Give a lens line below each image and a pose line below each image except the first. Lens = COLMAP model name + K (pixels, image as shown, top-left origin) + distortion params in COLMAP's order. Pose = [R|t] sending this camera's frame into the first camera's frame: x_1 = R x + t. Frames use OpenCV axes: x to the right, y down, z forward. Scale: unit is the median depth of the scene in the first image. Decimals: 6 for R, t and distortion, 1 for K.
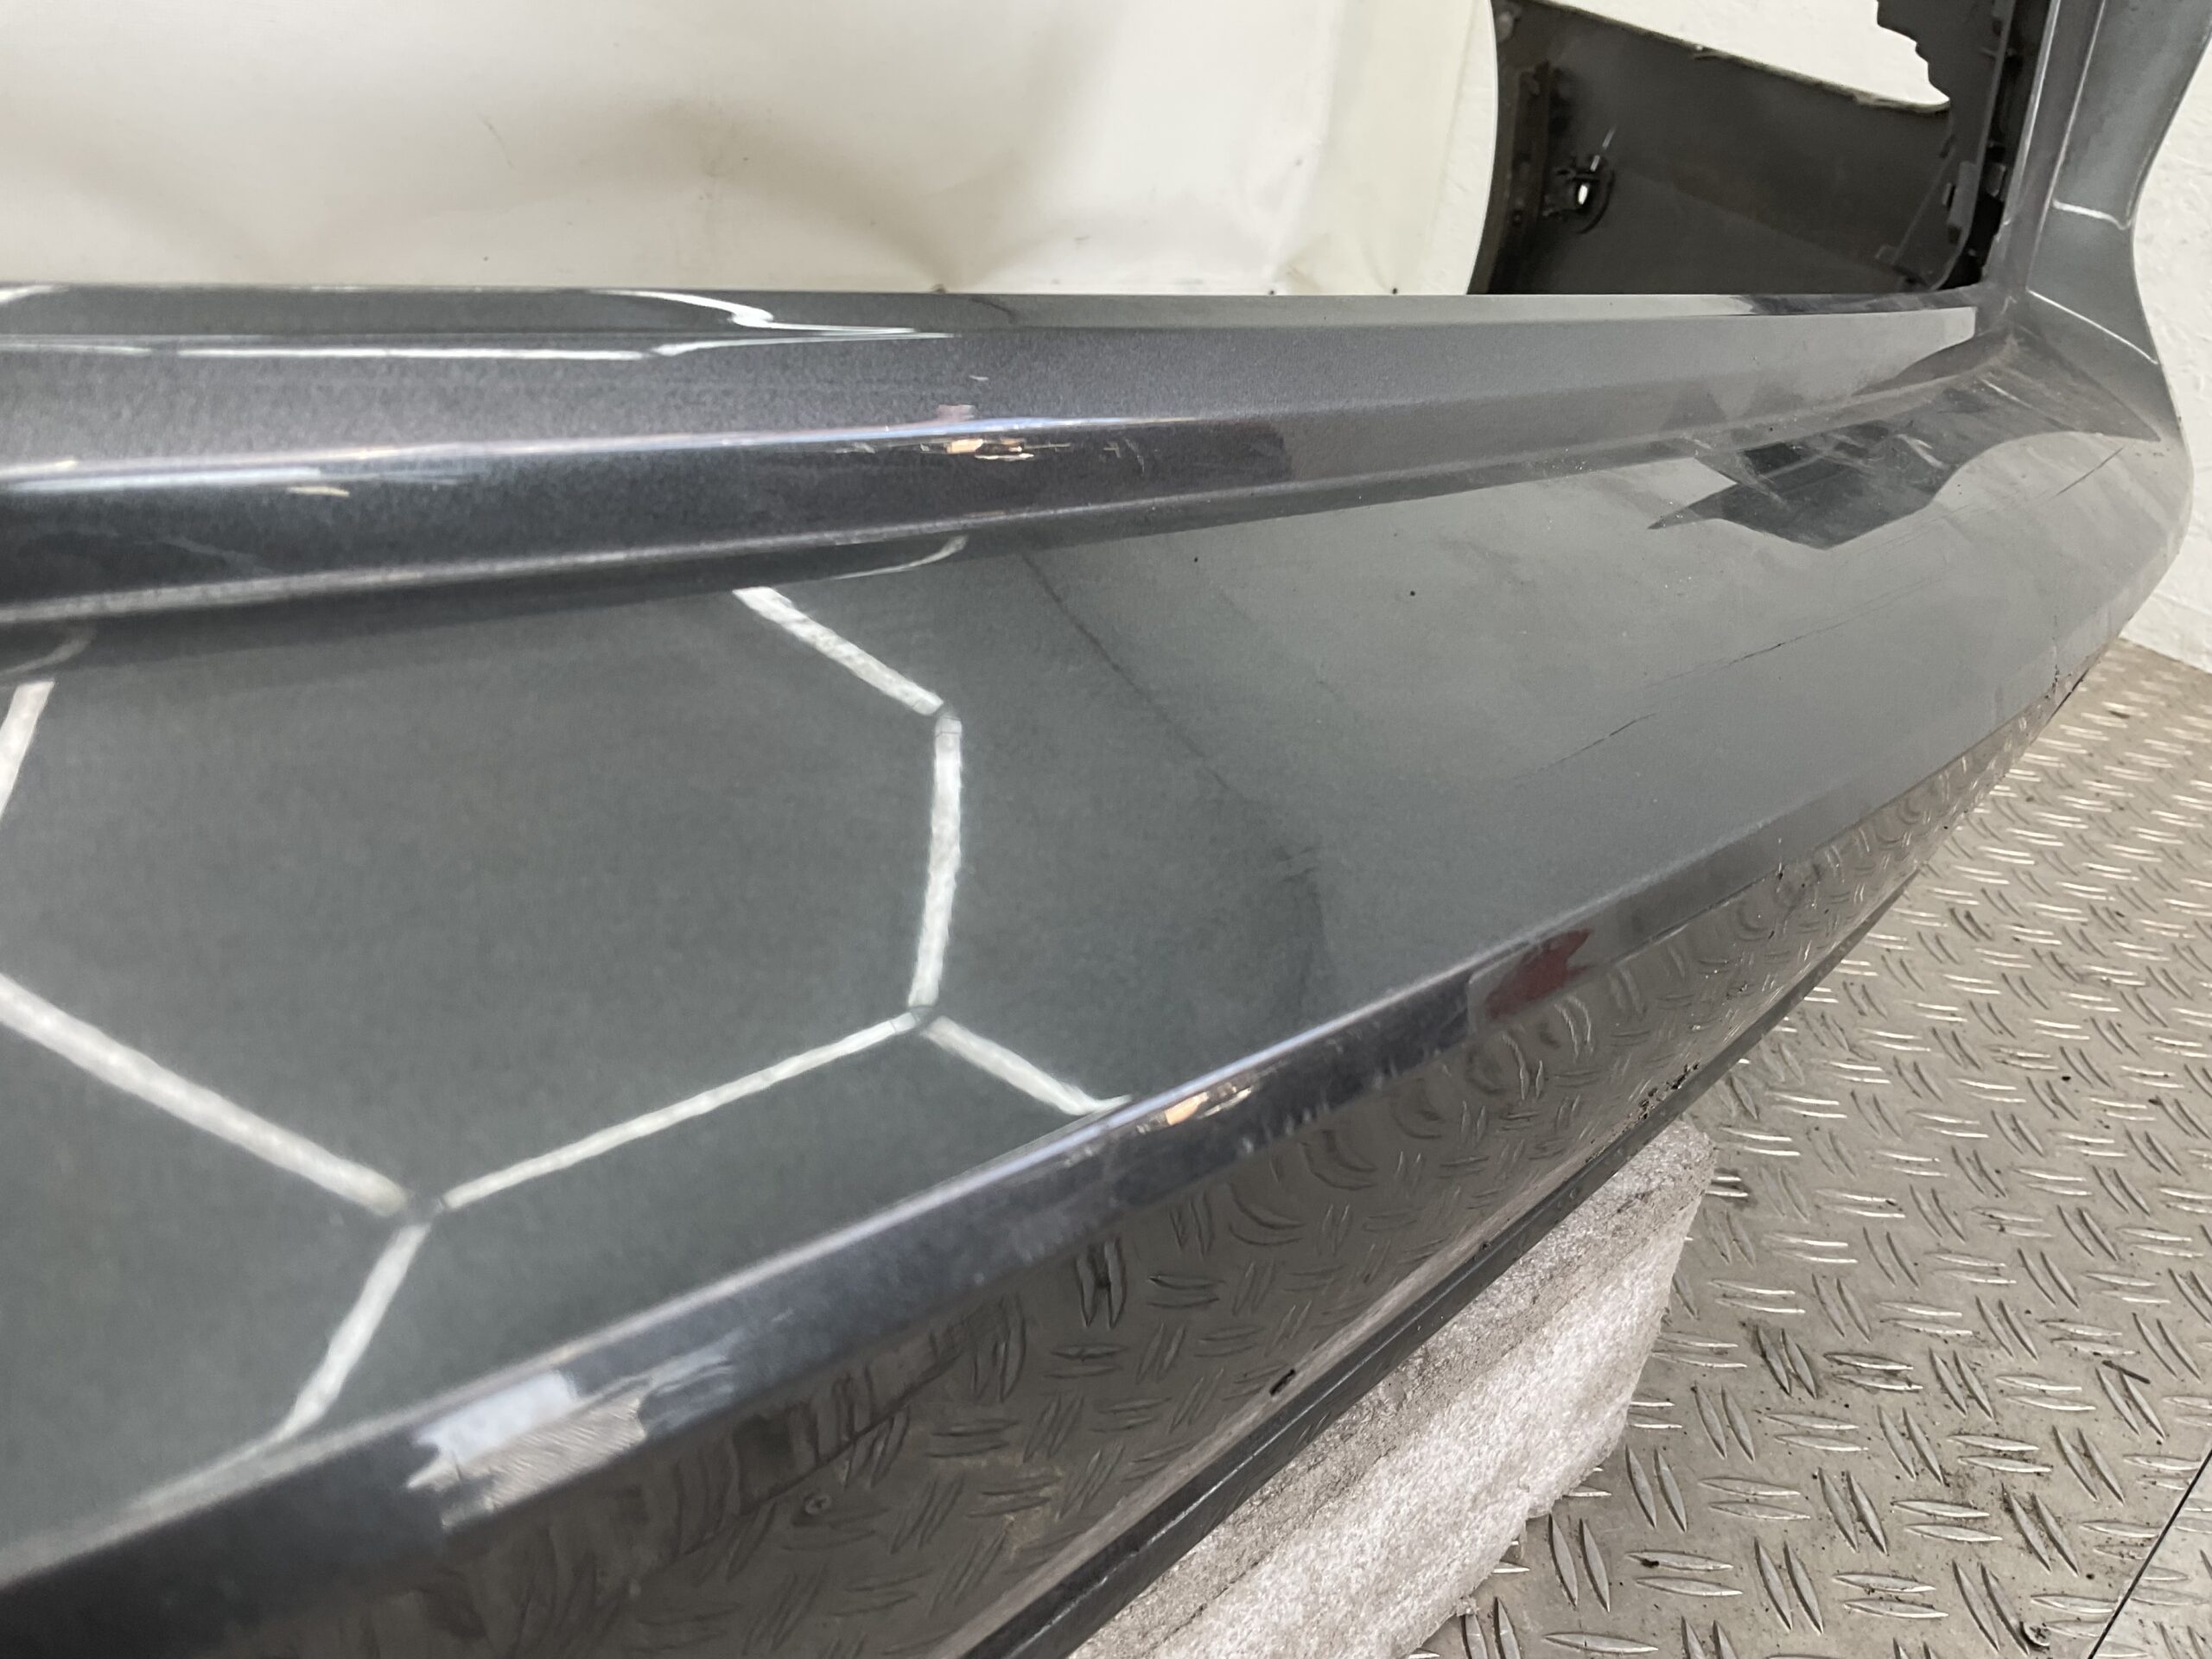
lens RADIAL K [[1858.3, 0, 1114.0], [0, 1858.3, 827.9], [0, 0, 1]] dist [0.061341, -0.121450]
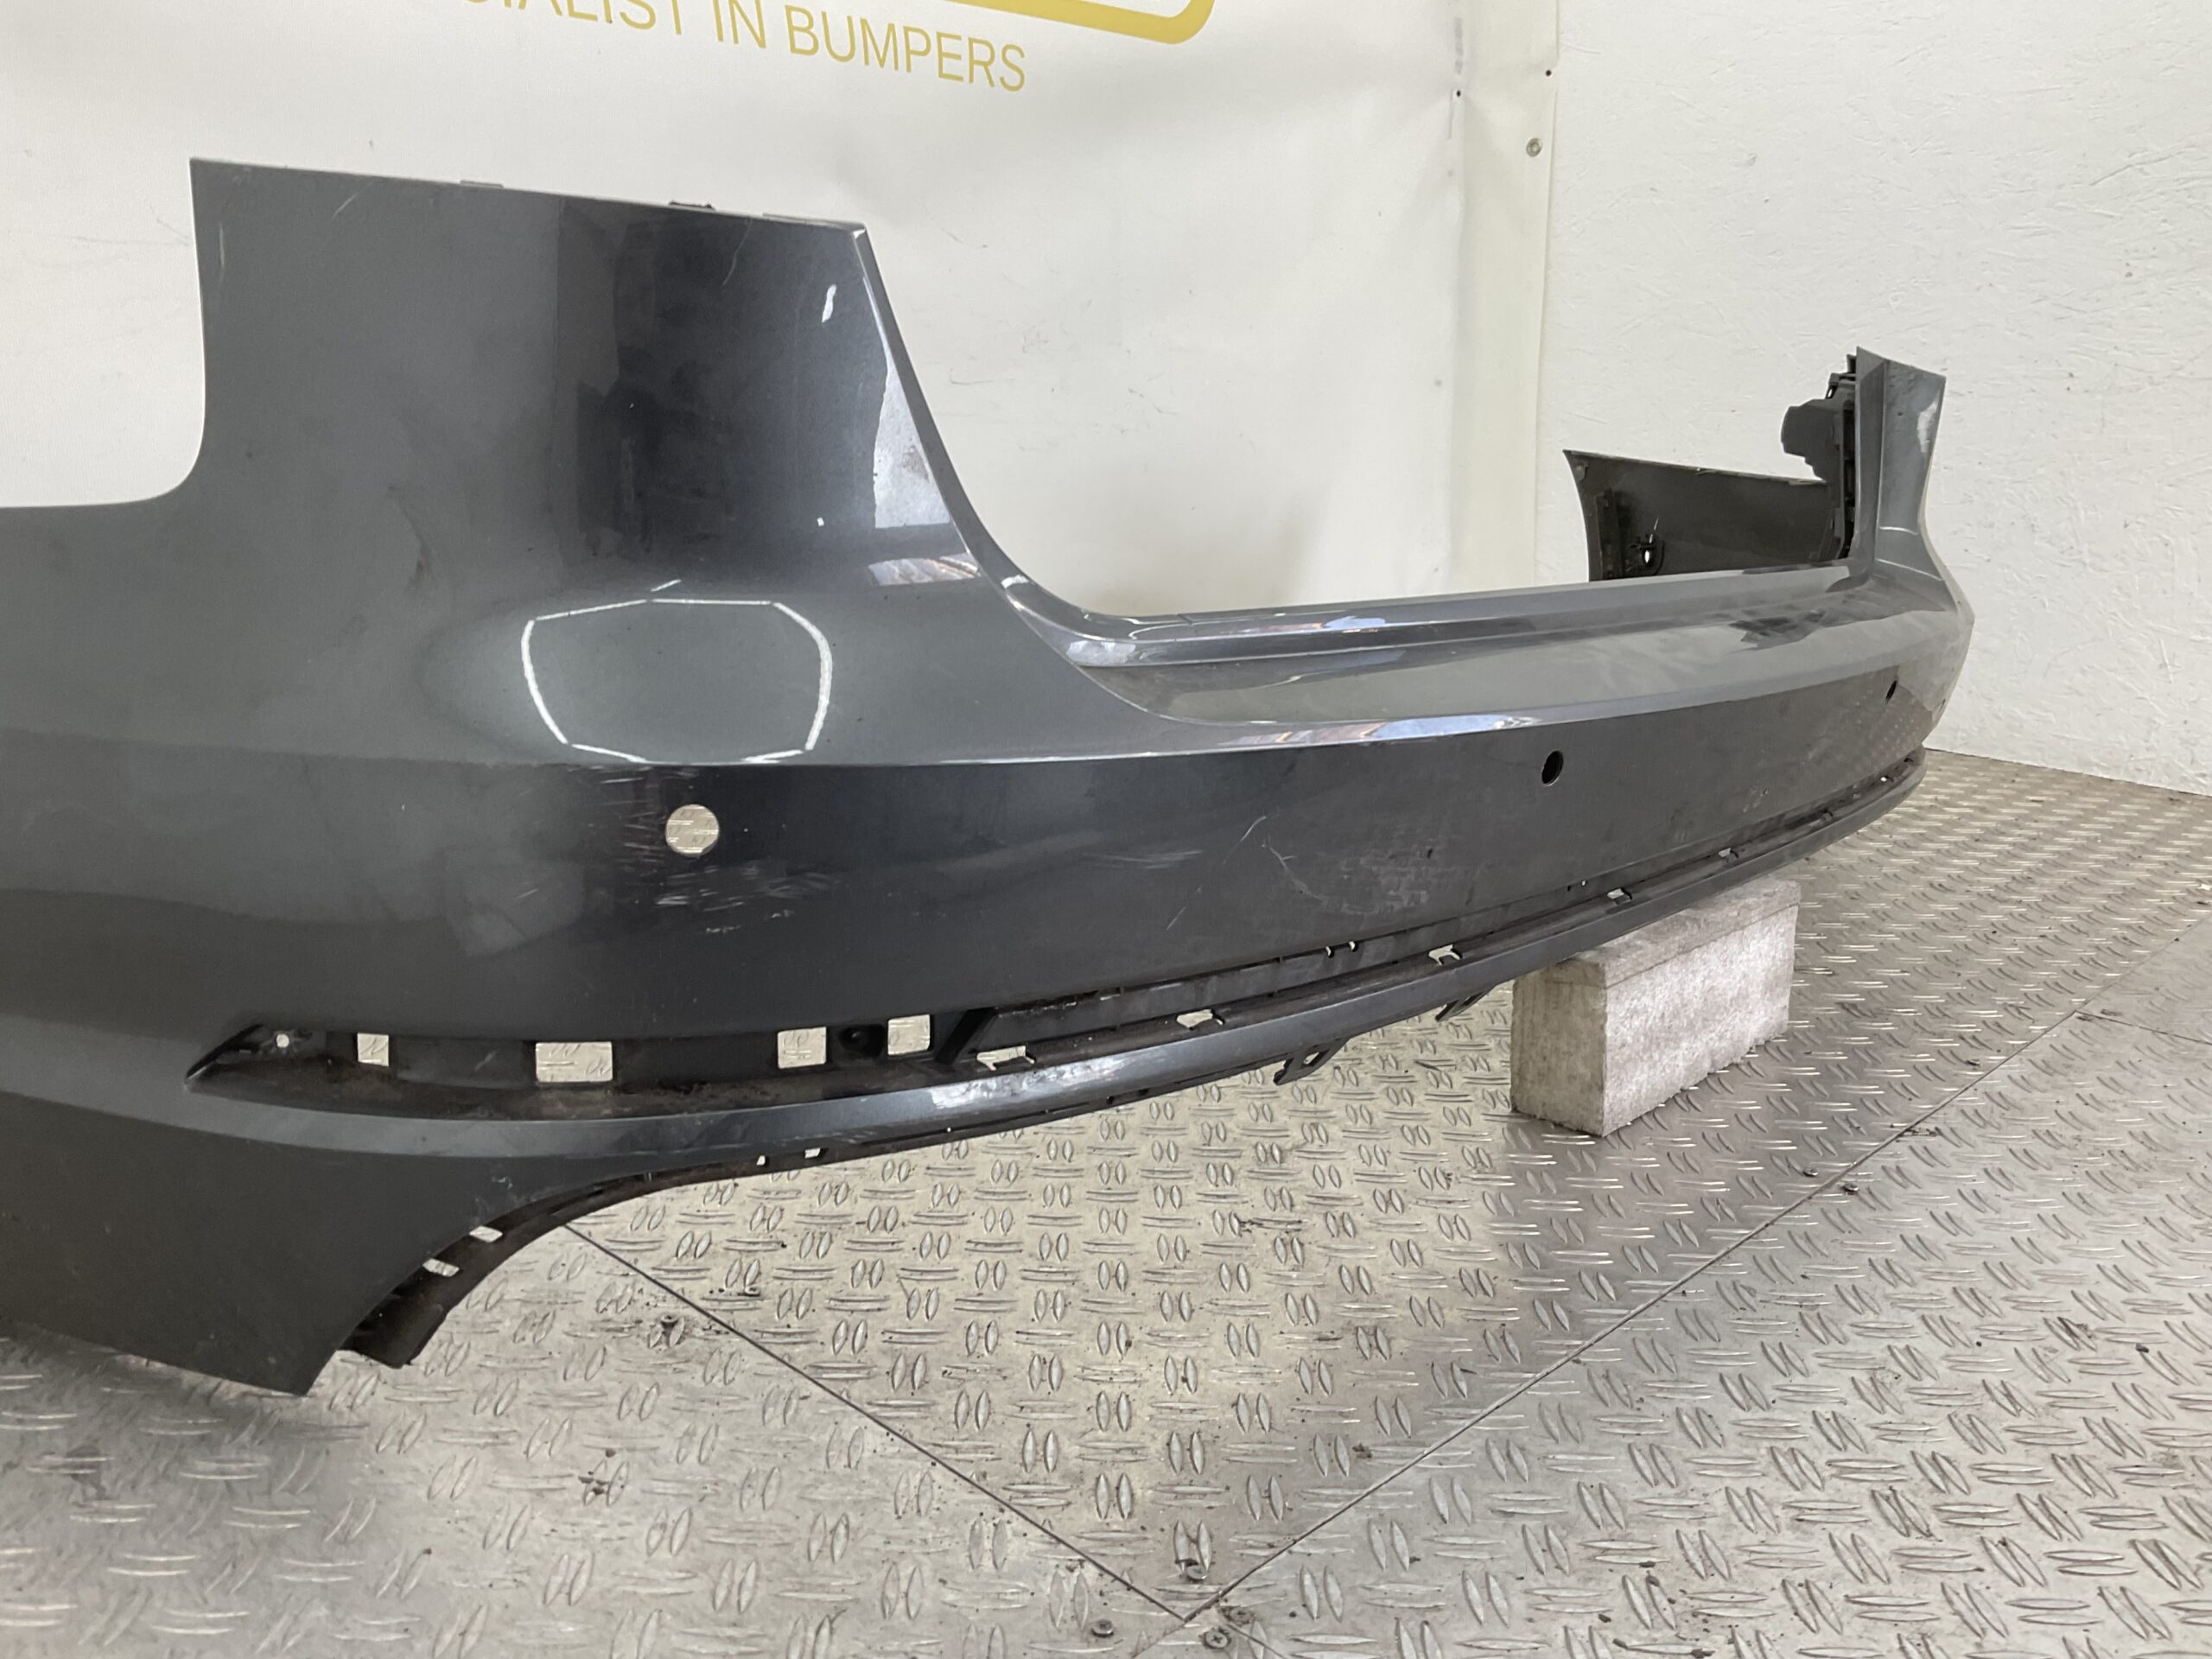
lens RADIAL K [[1858.3, 0, 1097.3], [0, 1858.3, 834.4], [0, 0, 1]] dist [0.061341, -0.121450]
pose [[0.988729, -0.142265, -0.046649, -0.280187], [0.128023, 0.964914, -0.229239, 0.323411], [0.077625, 0.220683, 0.972252, -0.890035]]
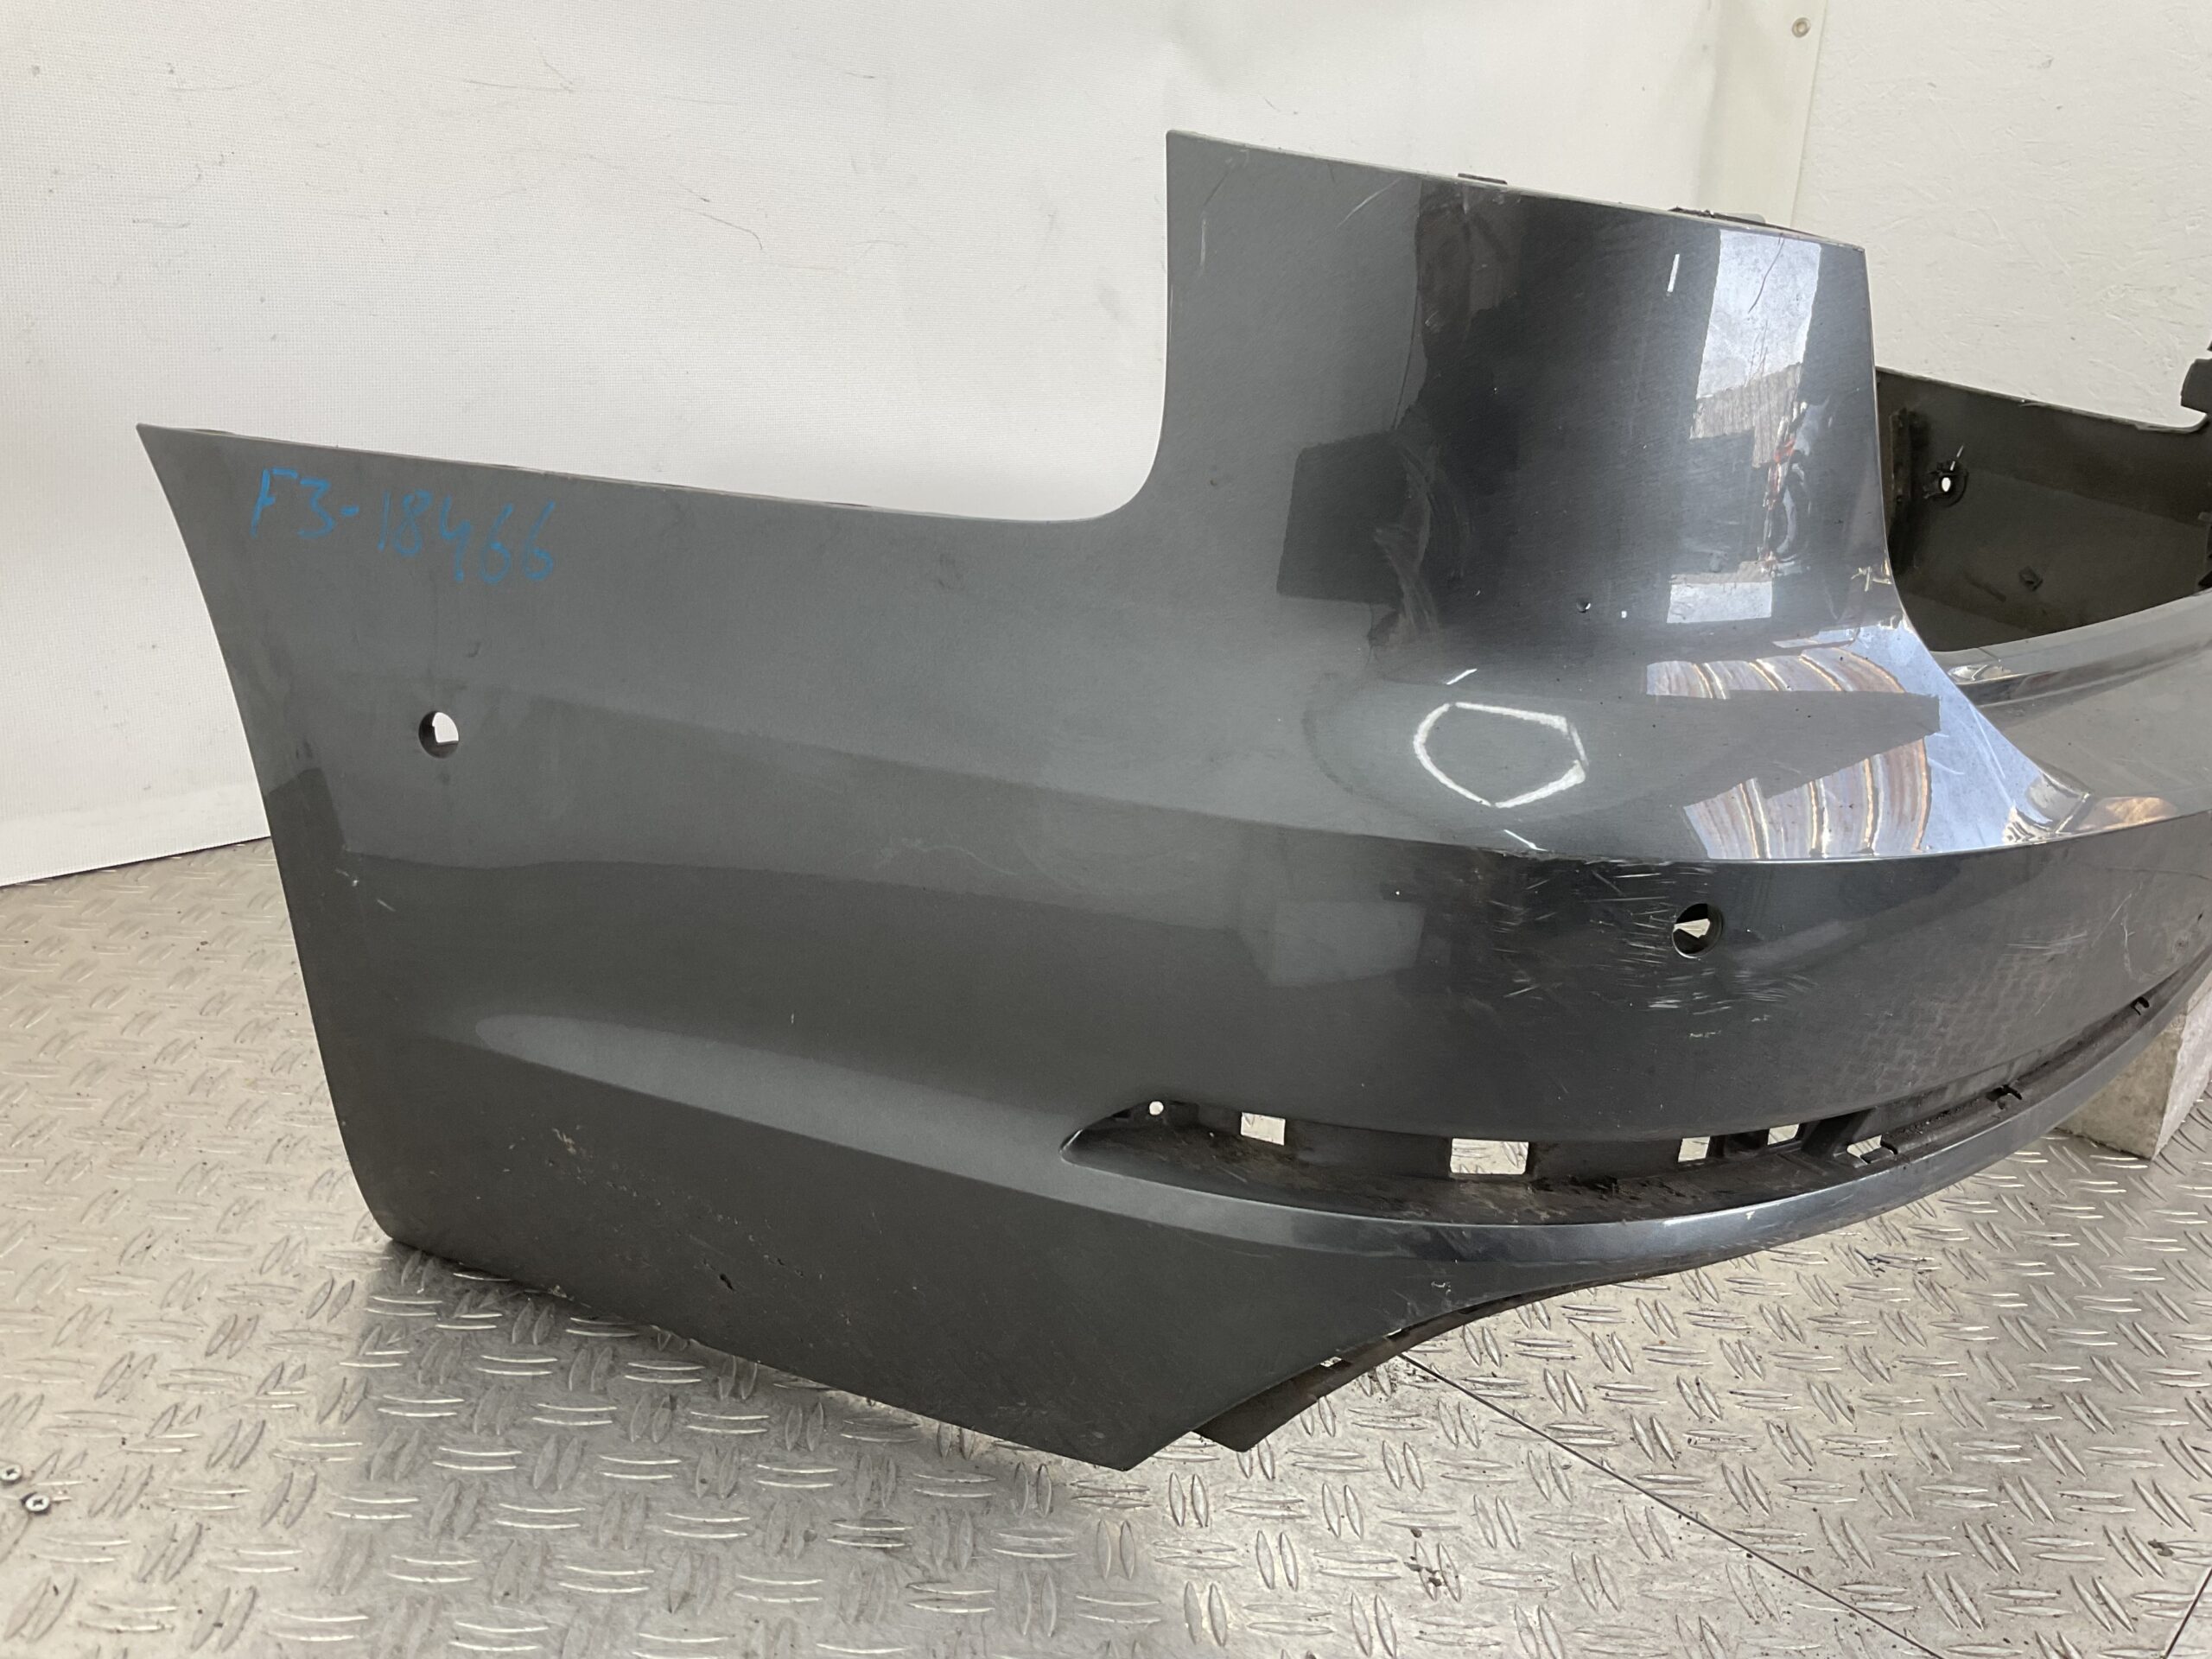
lens RADIAL K [[1858.3, 0, 1097.3], [0, 1858.3, 829.1], [0, 0, 1]] dist [0.061341, -0.121450]
pose [[0.995906, -0.088143, -0.020050, -0.673531], [0.084704, 0.987418, -0.133529, 0.167199], [0.031567, 0.131284, 0.990842, -0.863250]]
